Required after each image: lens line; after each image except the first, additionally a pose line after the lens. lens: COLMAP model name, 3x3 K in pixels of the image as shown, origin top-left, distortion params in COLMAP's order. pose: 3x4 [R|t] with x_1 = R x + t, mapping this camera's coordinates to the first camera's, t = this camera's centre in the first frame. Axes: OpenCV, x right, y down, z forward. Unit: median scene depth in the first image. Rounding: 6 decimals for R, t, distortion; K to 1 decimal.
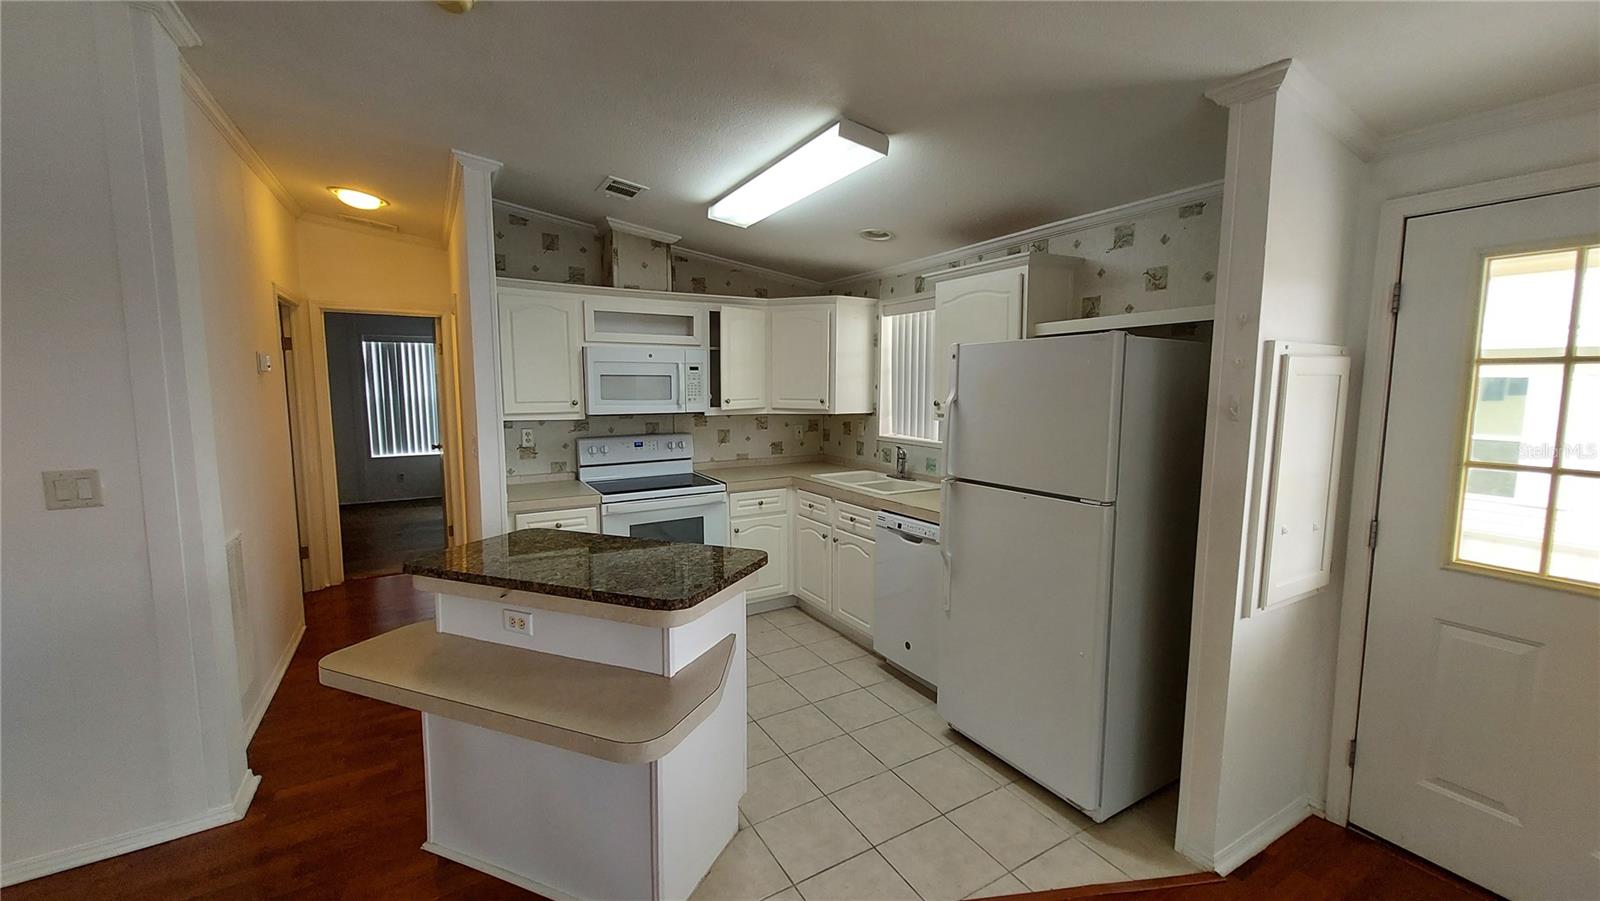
lens RADIAL K [[622.6, 0, 816.1], [0, 622.6, 449.0], [0, 0, 1]] dist [-0.001104, -0.000072]
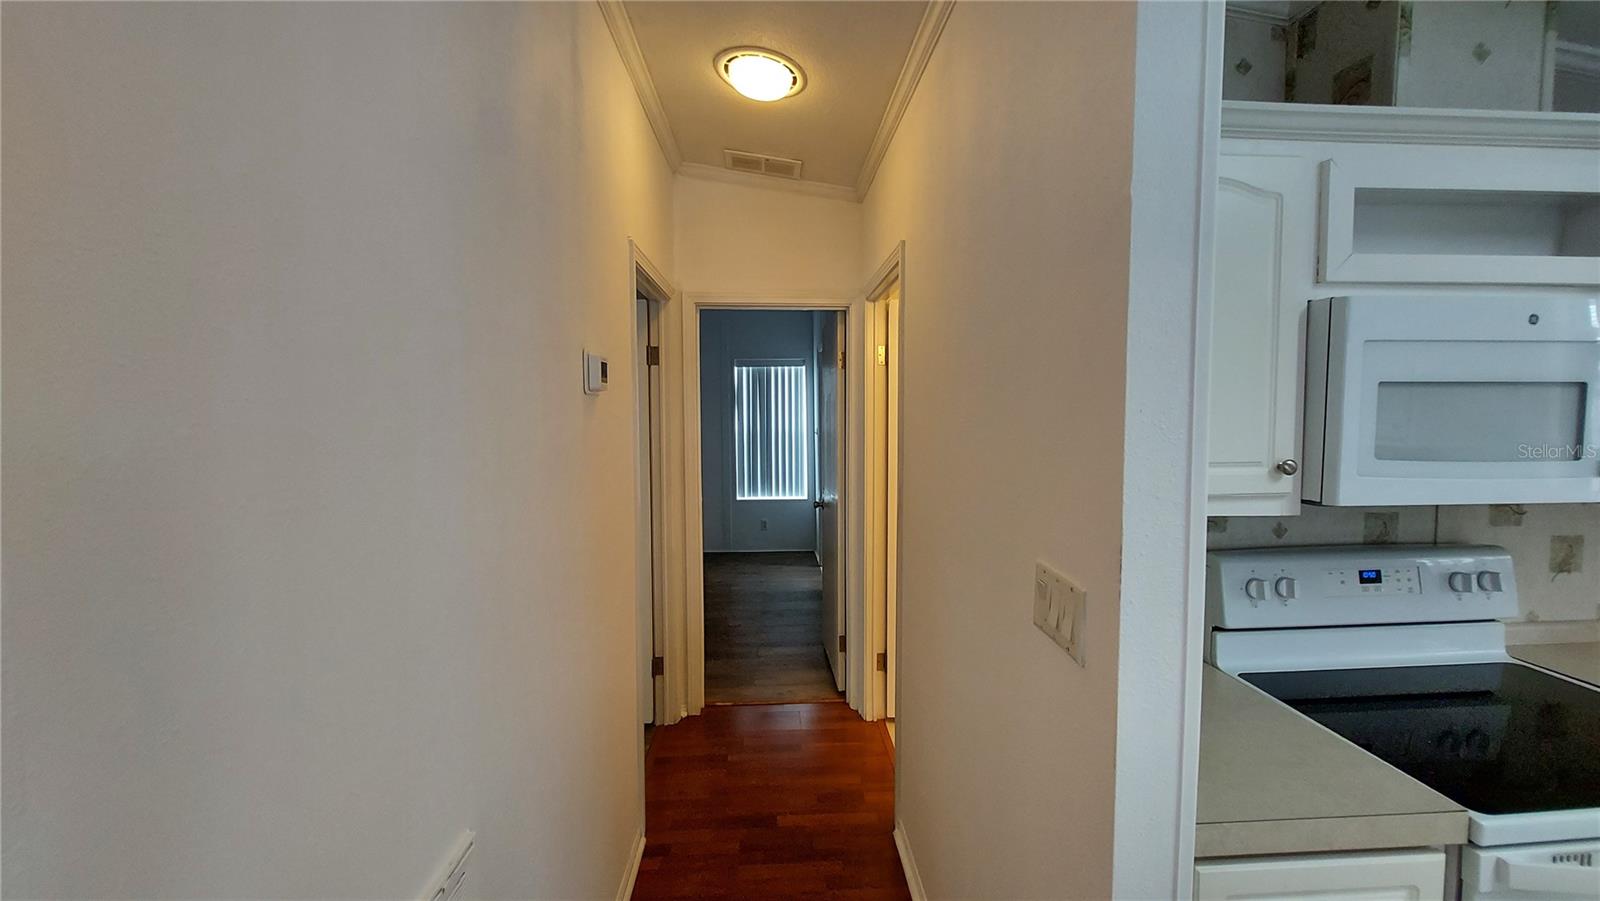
lens RADIAL K [[622.6, 0, 812.8], [0, 622.6, 450.3], [0, 0, 1]] dist [-0.001104, -0.000072]
pose [[0.884331, 0.022003, -0.466341, -0.419878], [-0.043394, 0.998438, -0.035181, -0.056149], [0.464839, 0.051348, 0.883905, 0.539629]]
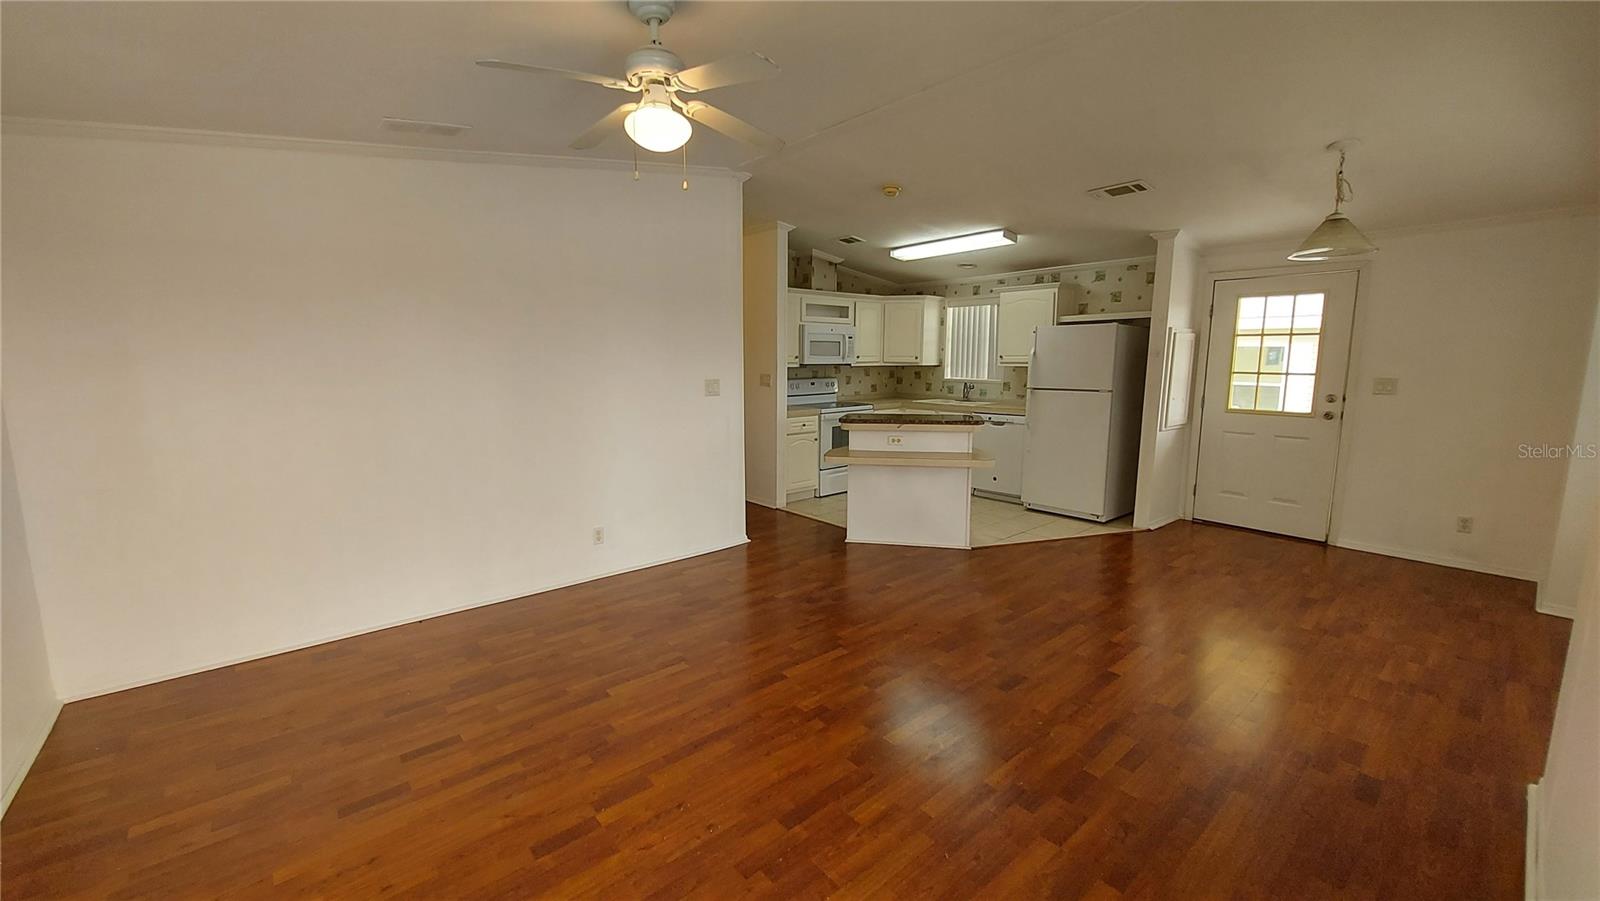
lens RADIAL K [[622.6, 0, 806.3], [0, 622.6, 447.3], [0, 0, 1]] dist [-0.001104, -0.000072]
pose [[0.985183, -0.024563, 0.169740, -0.609066], [0.017782, 0.998986, 0.041356, 0.096867], [-0.170584, -0.037725, 0.984621, -0.662739]]
